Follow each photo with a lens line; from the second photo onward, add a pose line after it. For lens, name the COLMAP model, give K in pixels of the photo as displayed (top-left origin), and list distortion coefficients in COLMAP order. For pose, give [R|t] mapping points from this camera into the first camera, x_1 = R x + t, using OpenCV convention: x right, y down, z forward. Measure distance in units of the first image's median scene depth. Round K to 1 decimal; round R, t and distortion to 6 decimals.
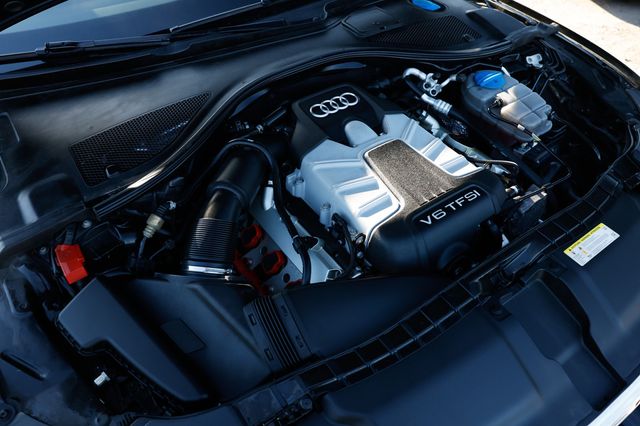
lens RADIAL K [[494.8, 0, 320.4], [0, 494.8, 214.8], [0, 0, 1]] dist [-0.034955, 0.004553]
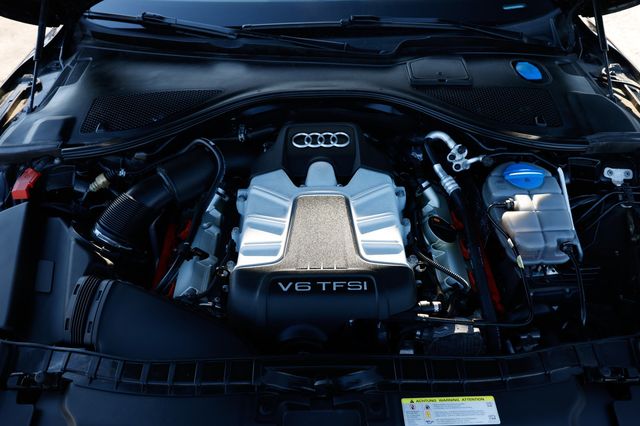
lens RADIAL K [[494.8, 0, 320.1], [0, 494.8, 211.3], [0, 0, 1]] dist [-0.034955, 0.004553]
pose [[0.824275, 0.384222, -0.415866, 0.457719], [-0.393299, 0.916922, 0.067605, -0.154914], [0.407292, 0.107834, 0.906910, 0.149145]]
